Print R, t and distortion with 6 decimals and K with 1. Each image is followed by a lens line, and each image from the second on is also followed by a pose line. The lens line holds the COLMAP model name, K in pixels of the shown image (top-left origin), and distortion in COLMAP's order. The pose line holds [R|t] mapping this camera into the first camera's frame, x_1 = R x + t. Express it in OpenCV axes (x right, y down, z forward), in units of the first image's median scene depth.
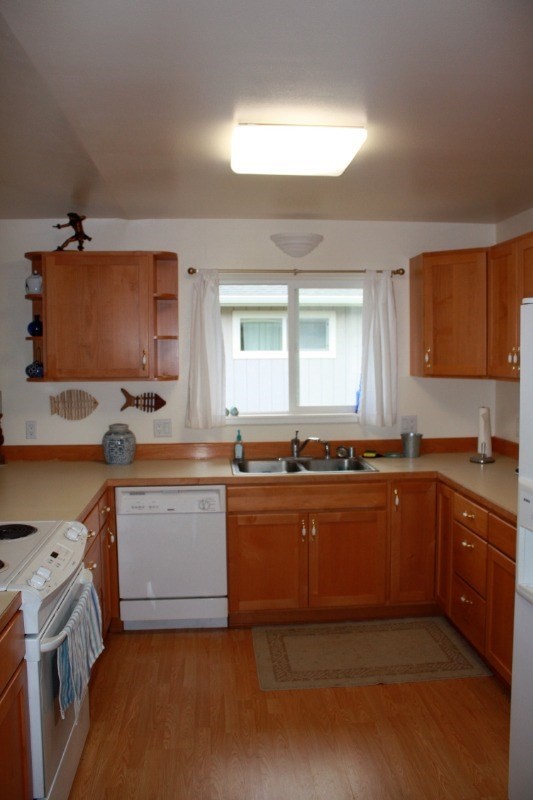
lens RADIAL K [[649.7, 0, 266.5], [0, 649.7, 400.0], [0, 0, 1]] dist [-0.066308, 0.002183]
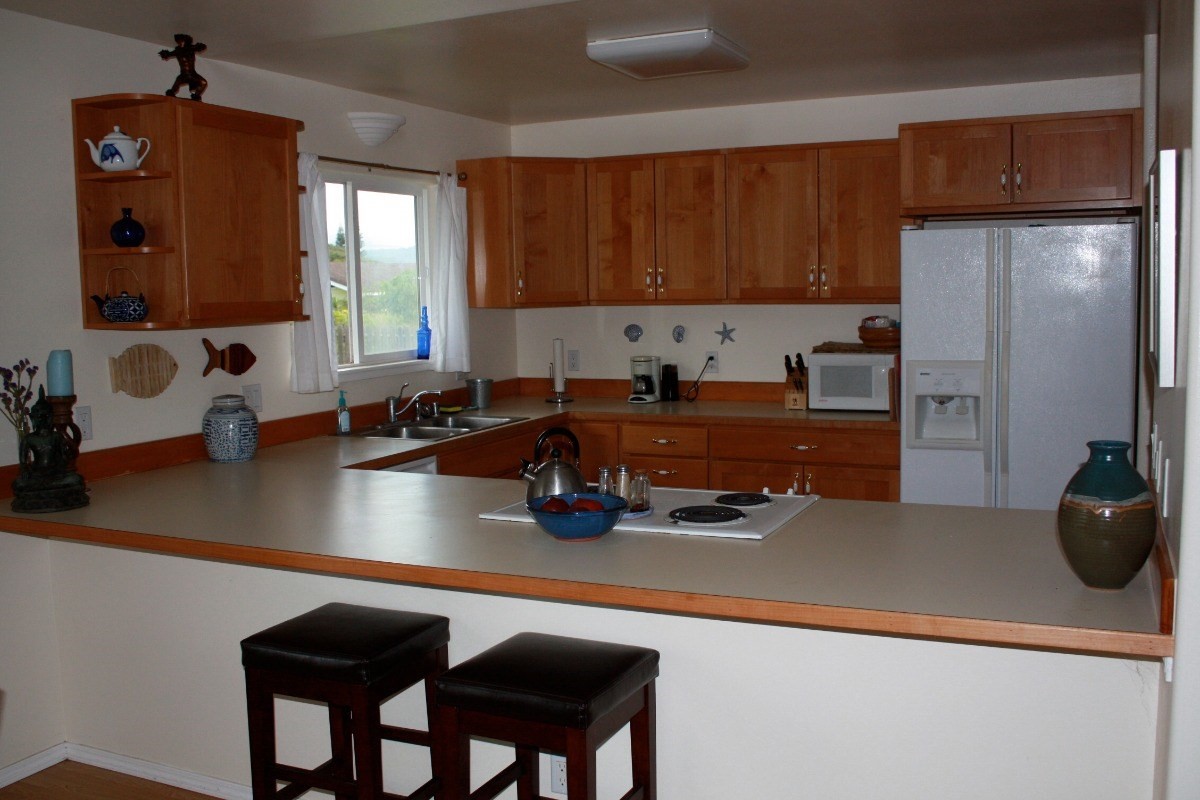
lens RADIAL K [[1162.4, 0, 600.0], [0, 1162.4, 400.0], [0, 0, 1]] dist [-0.001645, 0.002789]
pose [[0.496695, -0.091977, 0.863038, -0.983304], [0.084742, 0.994757, 0.057244, 0.008408], [-0.863778, 0.044703, 0.501885, 0.147081]]
